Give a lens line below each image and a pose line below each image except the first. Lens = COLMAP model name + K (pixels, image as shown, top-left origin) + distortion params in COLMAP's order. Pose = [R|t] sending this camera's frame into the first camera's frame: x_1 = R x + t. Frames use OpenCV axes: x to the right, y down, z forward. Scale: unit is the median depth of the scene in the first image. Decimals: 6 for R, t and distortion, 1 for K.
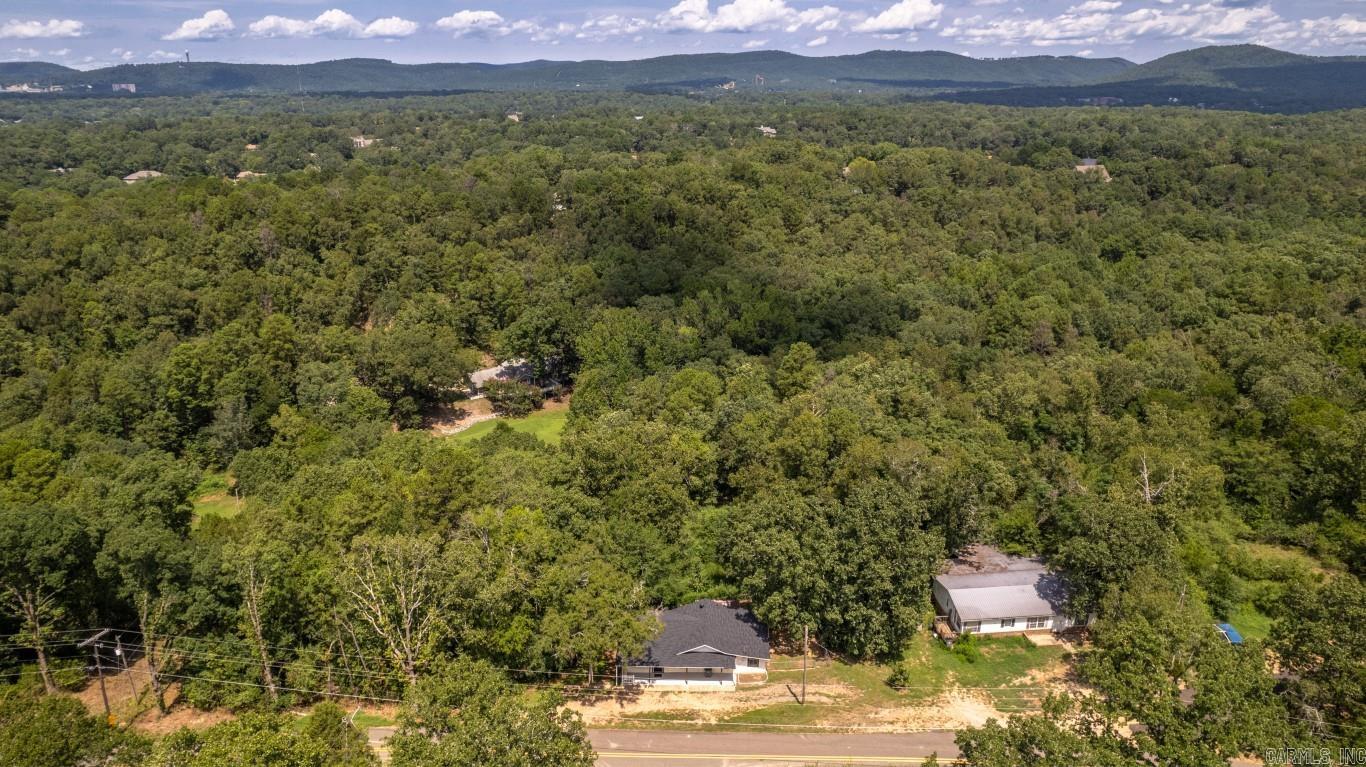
lens RADIAL K [[874.7, 0, 683.0], [0, 874.7, 383.5], [0, 0, 1]] dist [-0.076761, 0.072188]
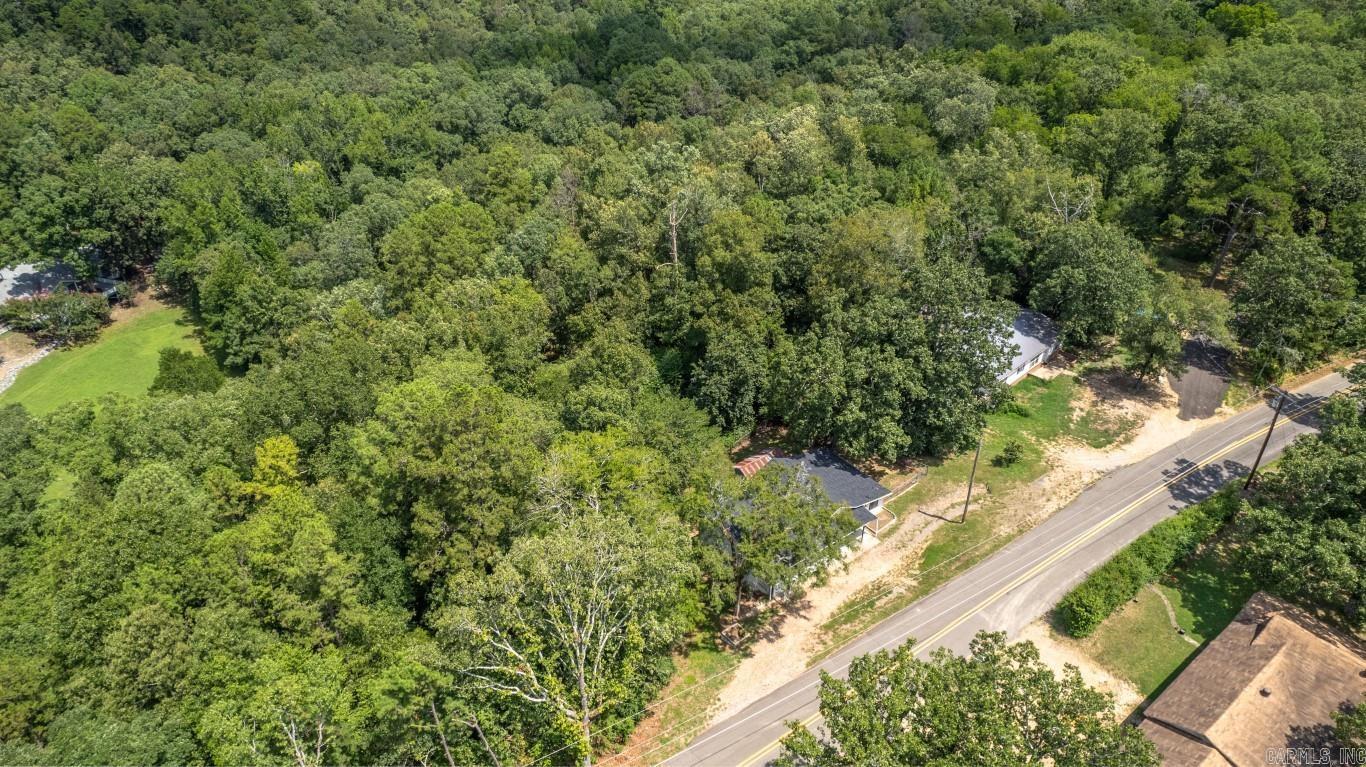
lens RADIAL K [[874.7, 0, 683.0], [0, 874.7, 383.5], [0, 0, 1]] dist [-0.076761, 0.072188]
pose [[0.777238, -0.325169, 0.538670, -0.296937], [0.197862, 0.938991, 0.281331, -0.042579], [-0.597287, -0.112079, 0.794158, 0.266845]]
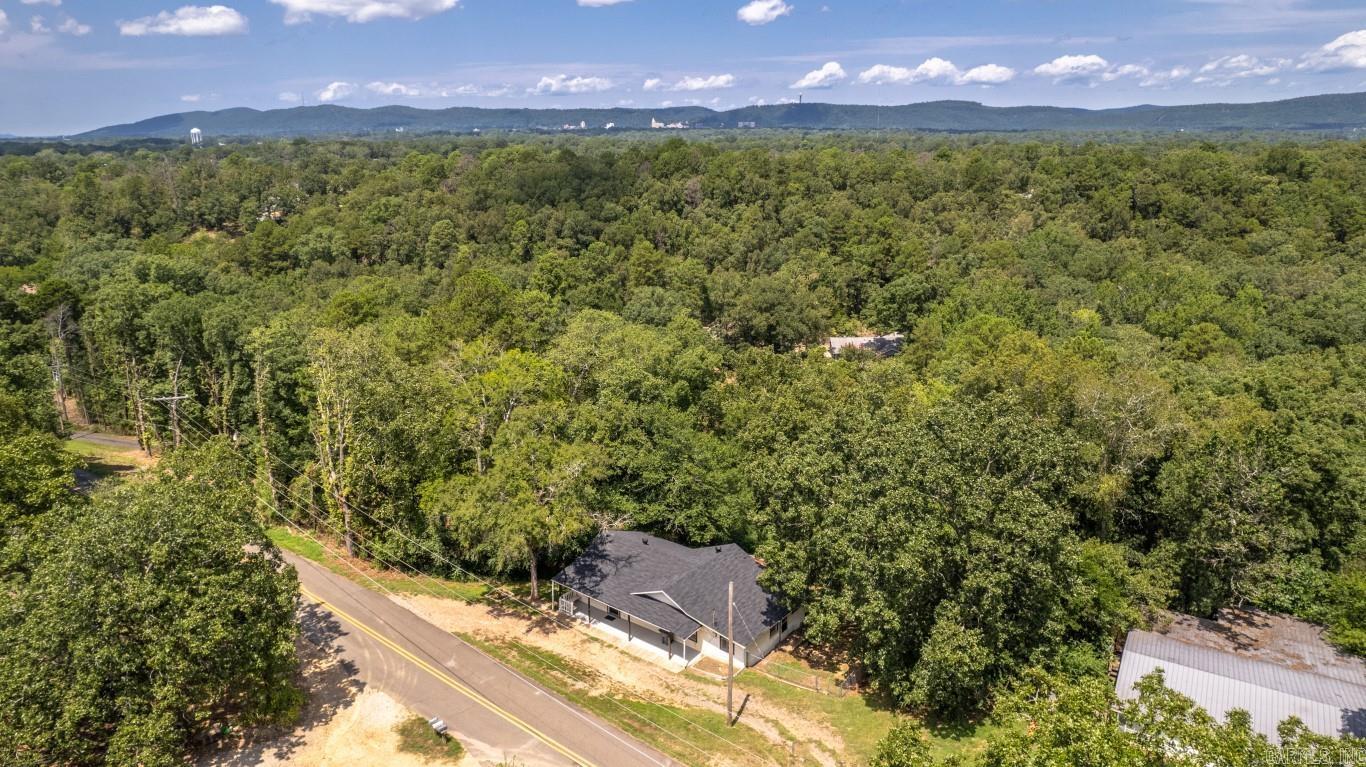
lens RADIAL K [[874.7, 0, 683.0], [0, 874.7, 383.5], [0, 0, 1]] dist [-0.076761, 0.072188]
pose [[0.808685, 0.167005, -0.564038, 0.226359], [-0.194596, 0.980817, 0.011407, 0.082768], [0.555123, 0.100535, 0.825670, 0.272185]]
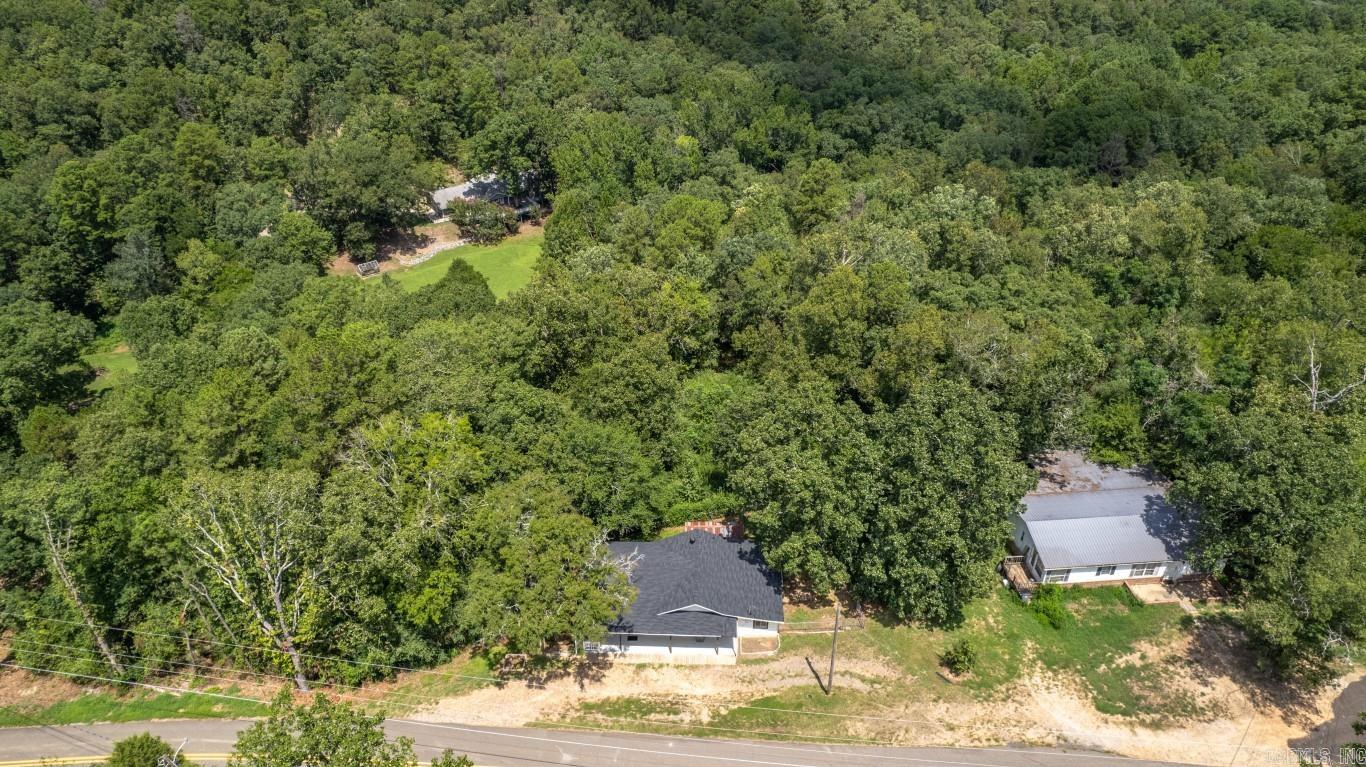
lens RADIAL K [[880.8, 0, 684.6], [0, 880.8, 381.6], [0, 0, 1]] dist [-0.090125, 0.087782]
pose [[0.999988, 0.003017, -0.003979, 0.010959], [-0.002081, 0.976149, 0.217090, -0.025119], [0.004539, -0.217079, 0.976143, 0.192097]]
